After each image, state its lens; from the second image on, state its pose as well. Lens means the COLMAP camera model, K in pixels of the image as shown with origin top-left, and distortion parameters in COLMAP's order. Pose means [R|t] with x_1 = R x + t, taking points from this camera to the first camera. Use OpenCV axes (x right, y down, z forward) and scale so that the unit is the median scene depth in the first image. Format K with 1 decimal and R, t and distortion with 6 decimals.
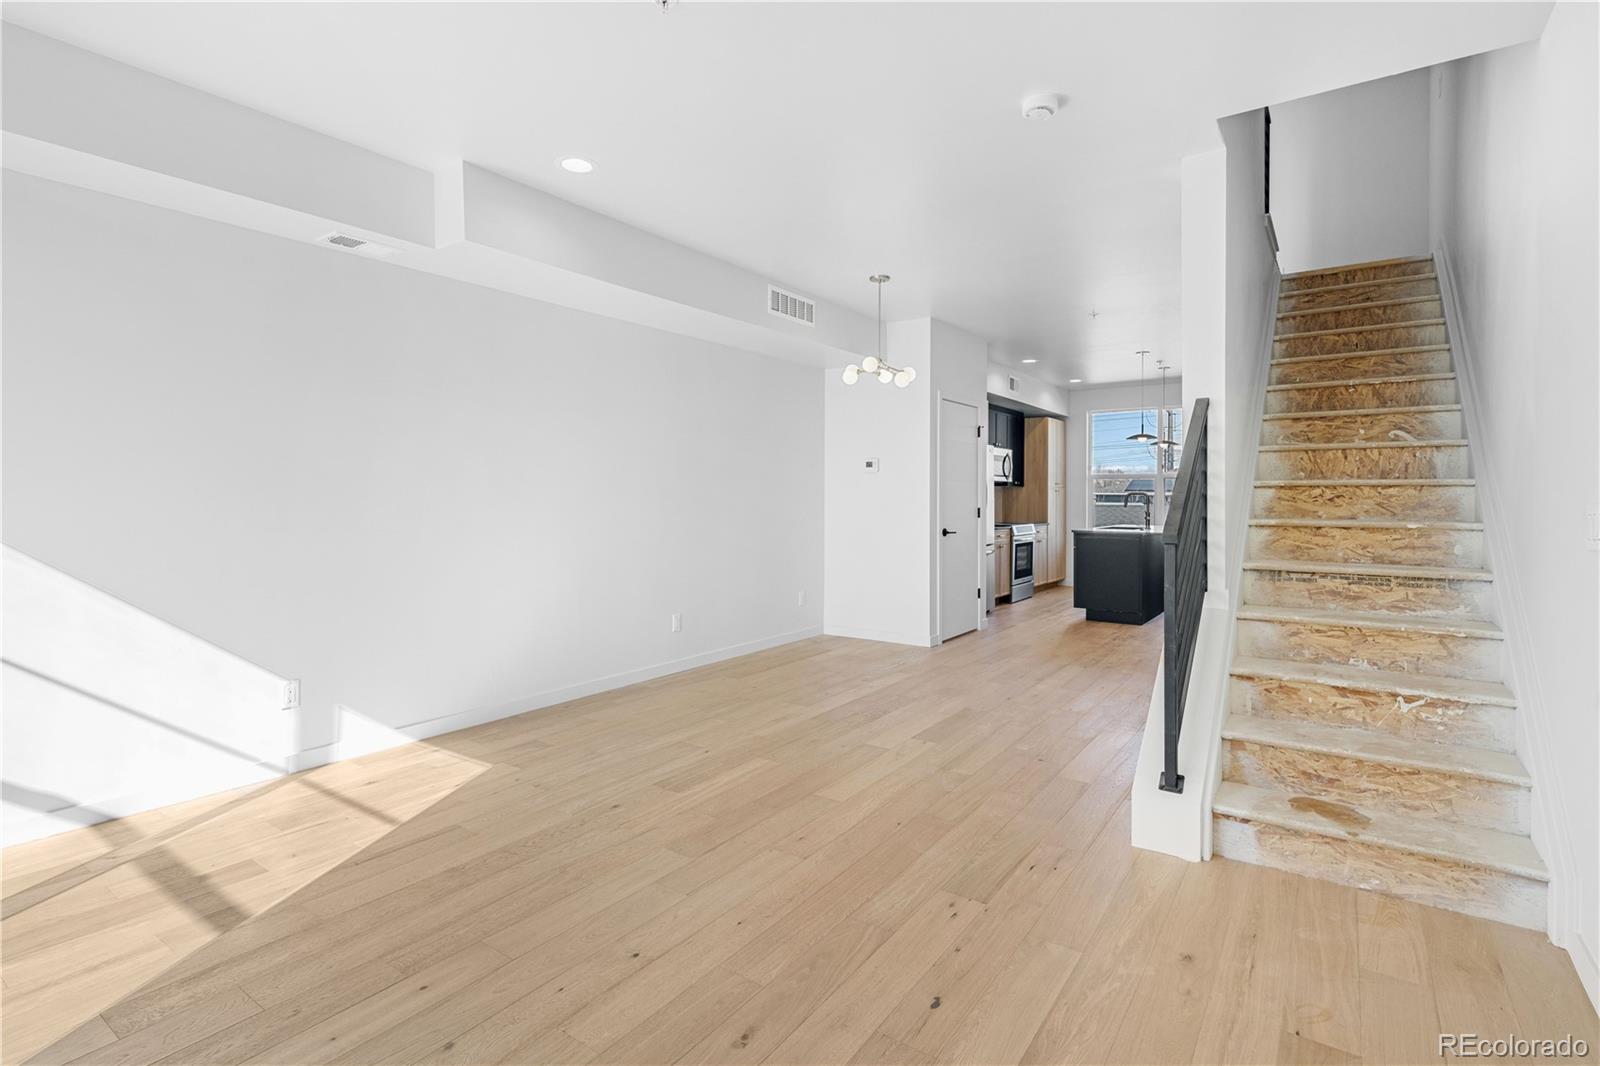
lens RADIAL K [[781.5, 0, 797.3], [0, 781.5, 503.1], [0, 0, 1]] dist [-0.000460, -0.001875]
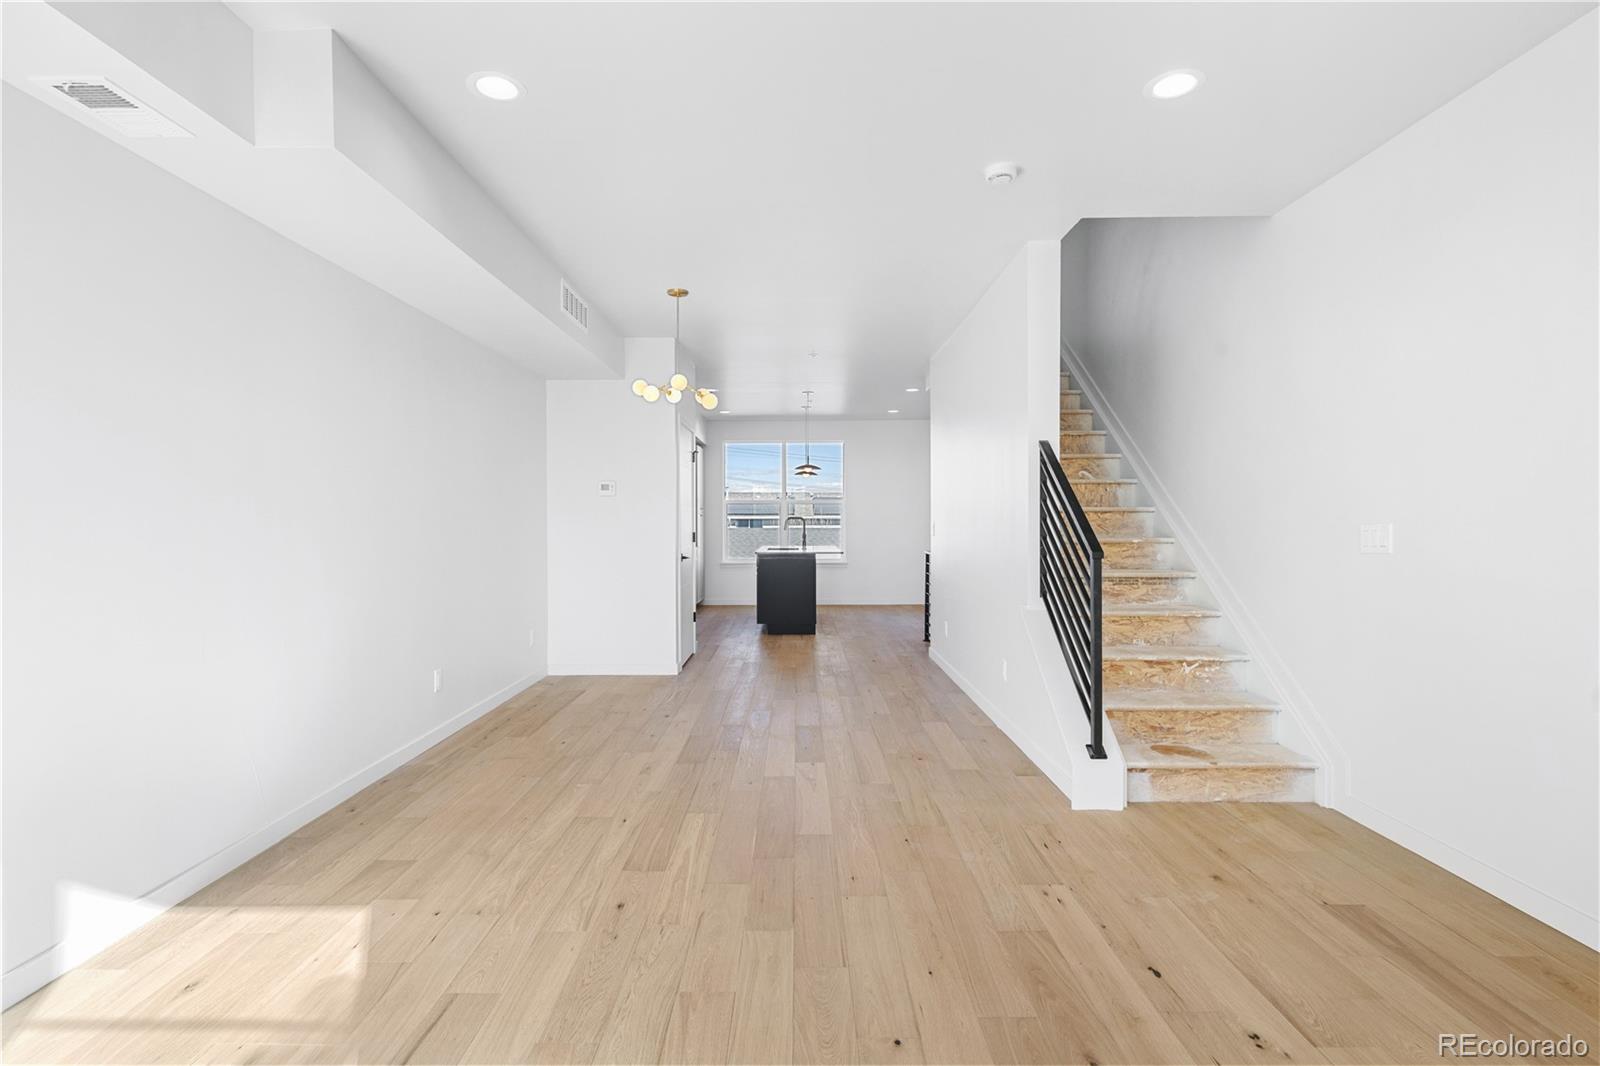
lens RADIAL K [[774.7, 0, 800.0], [0, 774.7, 533.0], [0, 0, 1]] dist [-0.000900, -0.001753]
pose [[0.818627, -0.013385, 0.574170, -0.538343], [0.009497, 0.999907, 0.009768, -0.003986], [-0.574247, -0.002543, 0.818678, 0.238268]]
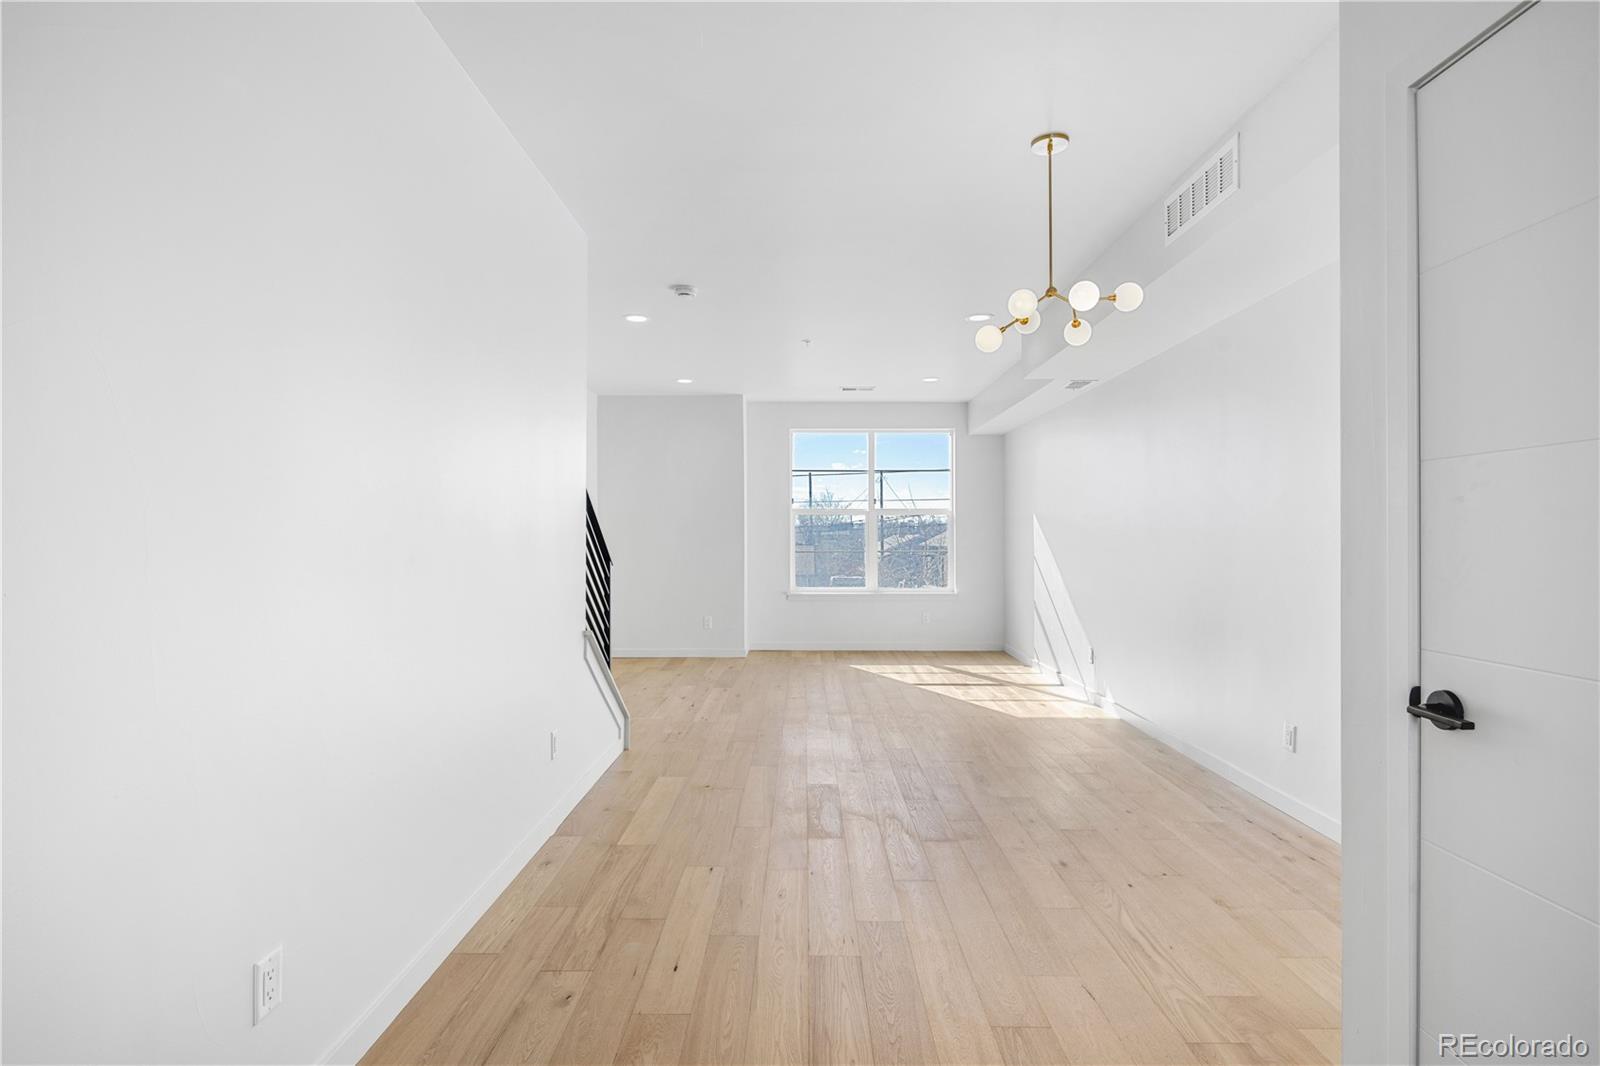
lens RADIAL K [[774.7, 0, 800.0], [0, 774.7, 533.0], [0, 0, 1]] dist [-0.000900, -0.001753]
pose [[-0.822788, -0.006352, -0.568312, 0.925364], [-0.006924, 0.999975, -0.001153, -0.017487], [0.568306, 0.002987, -0.822812, 2.252284]]
